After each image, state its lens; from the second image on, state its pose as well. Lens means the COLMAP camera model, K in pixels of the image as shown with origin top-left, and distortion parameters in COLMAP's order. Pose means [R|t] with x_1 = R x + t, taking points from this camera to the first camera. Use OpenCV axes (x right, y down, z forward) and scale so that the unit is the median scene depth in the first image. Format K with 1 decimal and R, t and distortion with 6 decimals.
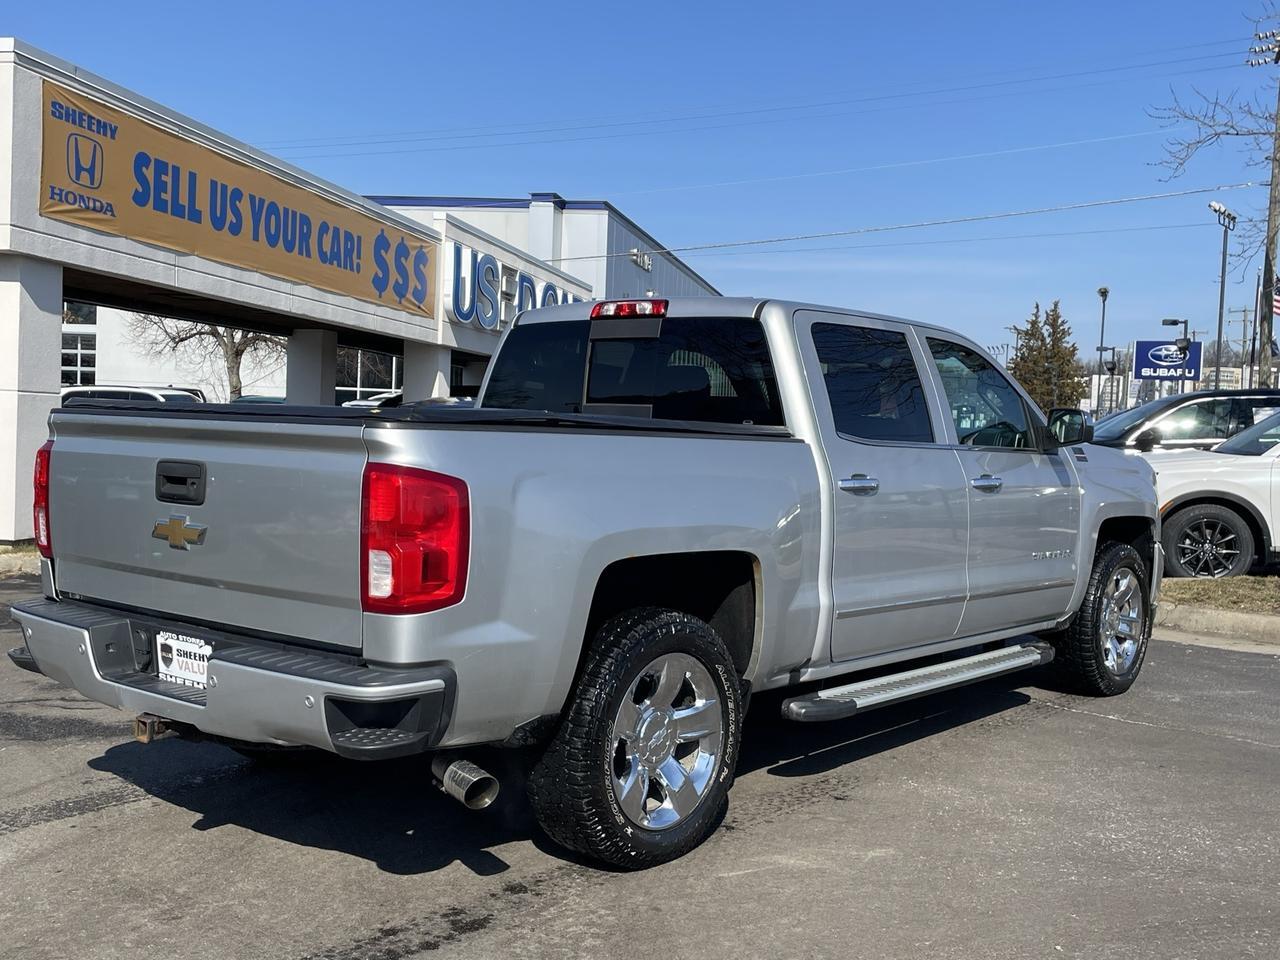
lens RADIAL K [[1420.7, 0, 629.9], [0, 1420.7, 471.8], [0, 0, 1]] dist [0.056047, 0.000000]
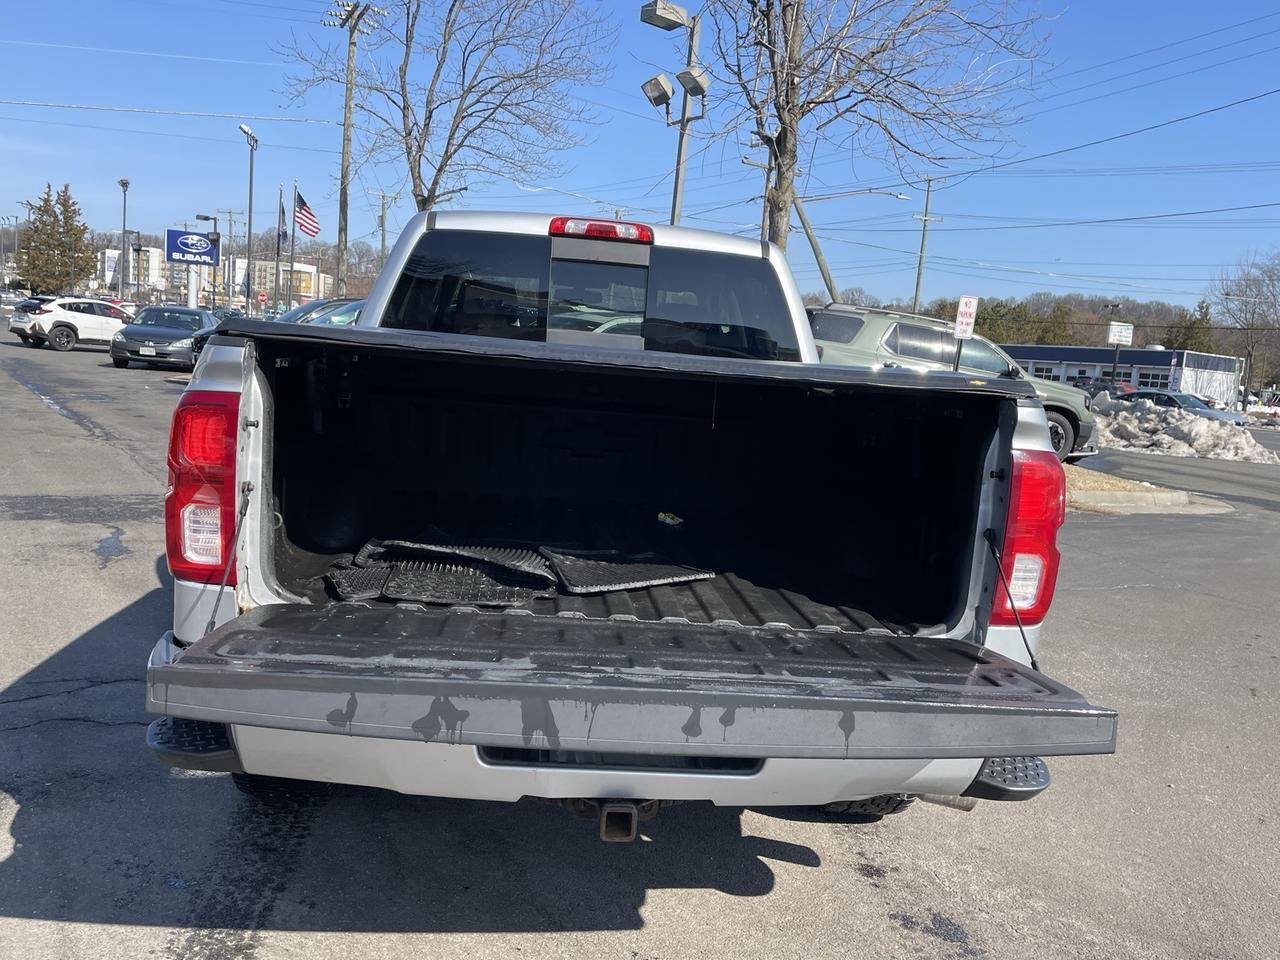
lens RADIAL K [[1085.1, 0, 635.2], [0, 1085.1, 476.0], [0, 0, 1]] dist [0.051762, -0.009050]
pose [[0.699489, -0.064057, 0.711767, -0.239438], [-0.028413, 0.992694, 0.117262, -0.017590], [-0.714078, -0.102247, 0.692559, 0.218881]]
